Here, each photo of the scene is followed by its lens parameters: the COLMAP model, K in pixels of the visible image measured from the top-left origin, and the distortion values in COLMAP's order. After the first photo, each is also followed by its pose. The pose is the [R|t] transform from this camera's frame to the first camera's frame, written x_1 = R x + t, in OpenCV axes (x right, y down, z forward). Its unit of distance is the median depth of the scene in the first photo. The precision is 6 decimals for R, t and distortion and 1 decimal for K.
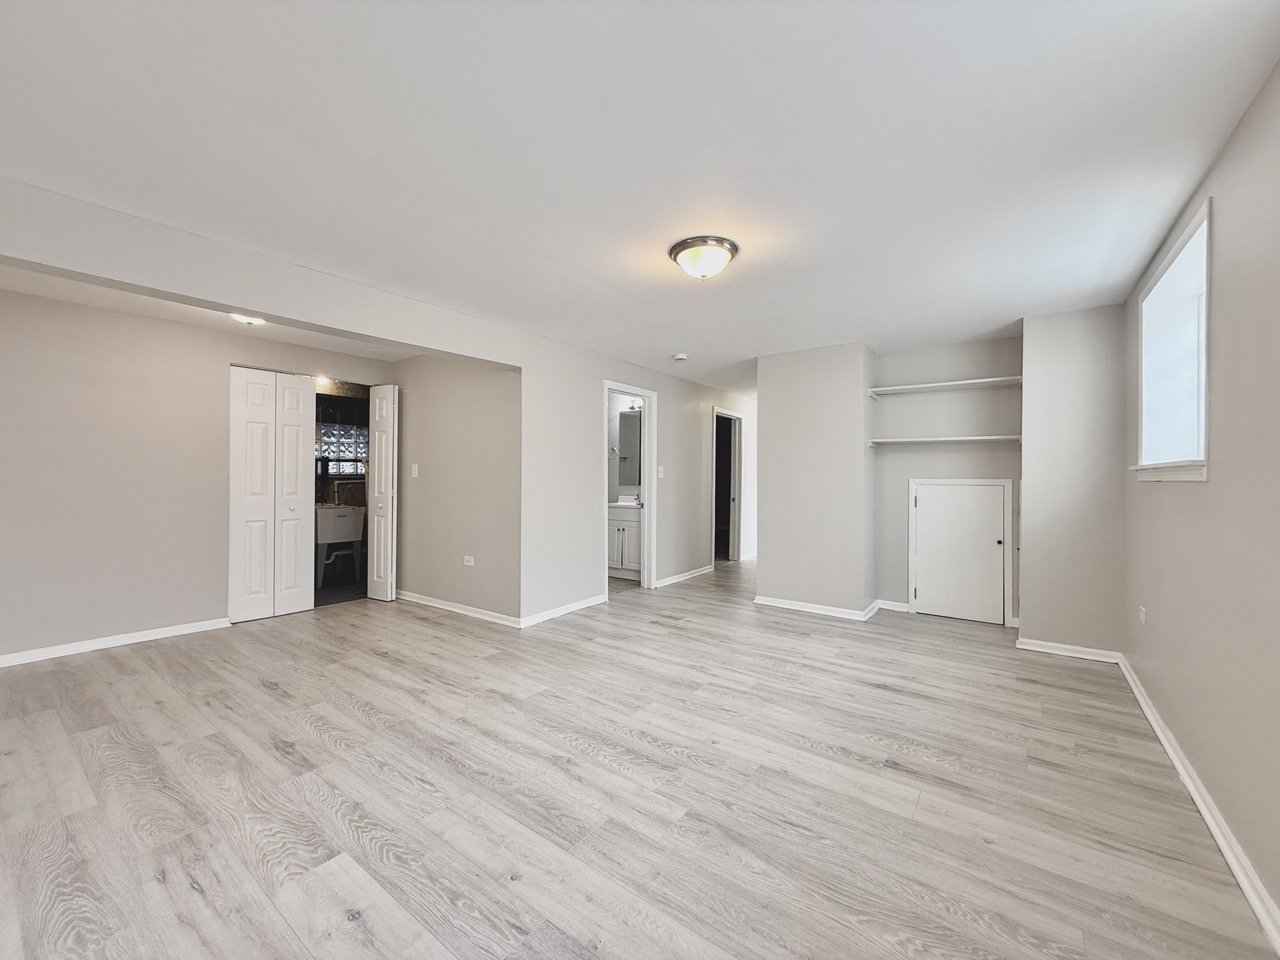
lens RADIAL K [[510.4, 0, 640.0], [0, 510.4, 480.0], [0, 0, 1]] dist [0.000002, 0.000297]
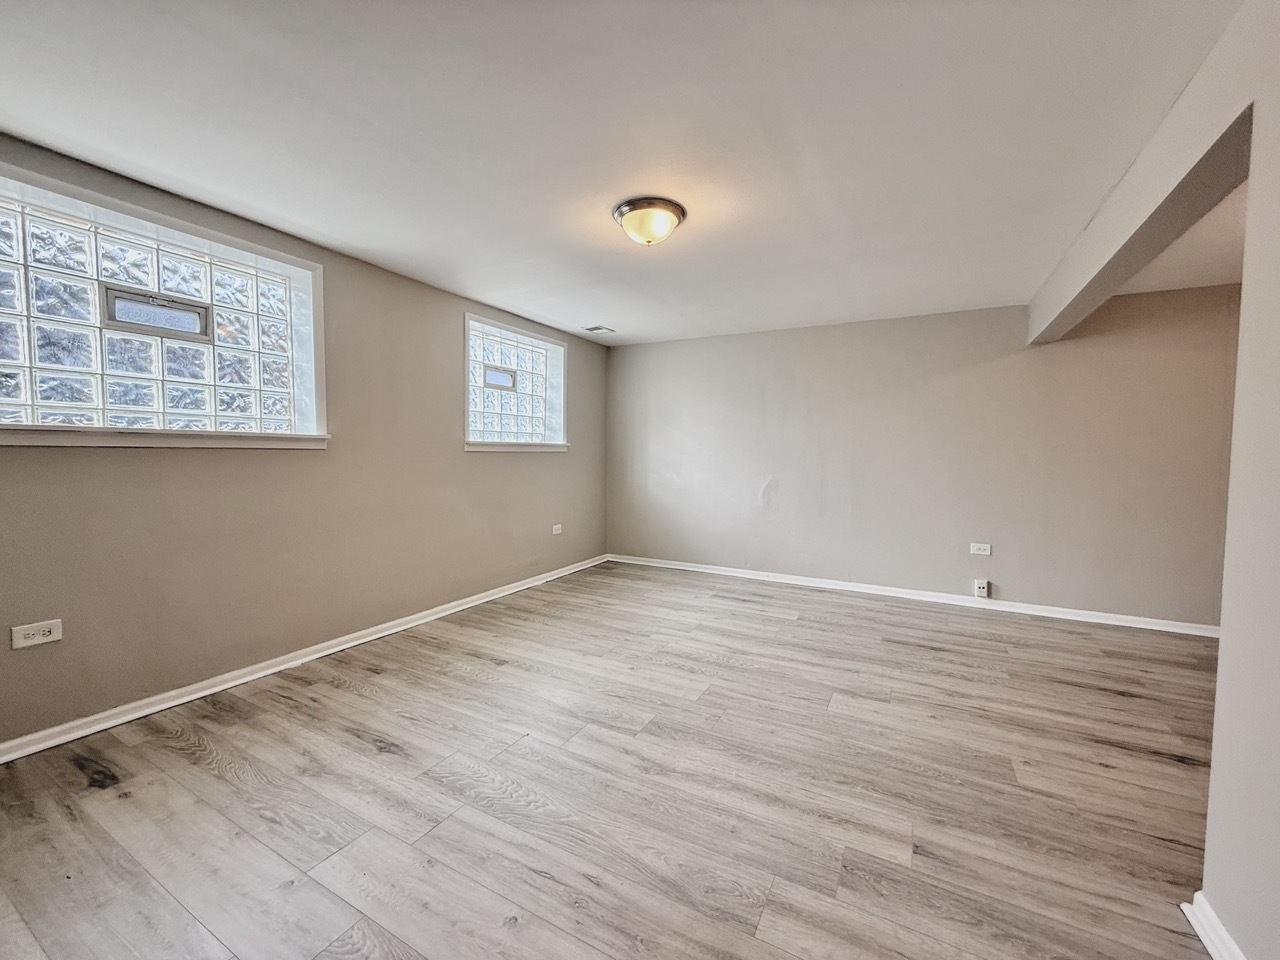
lens RADIAL K [[510.4, 0, 640.0], [0, 510.4, 480.0], [0, 0, 1]] dist [0.000002, 0.000297]
pose [[-0.990900, -0.010820, -0.134166, 0.257006], [-0.018717, 0.998156, 0.057741, -0.007340], [0.133294, 0.059727, -0.989275, 1.898189]]
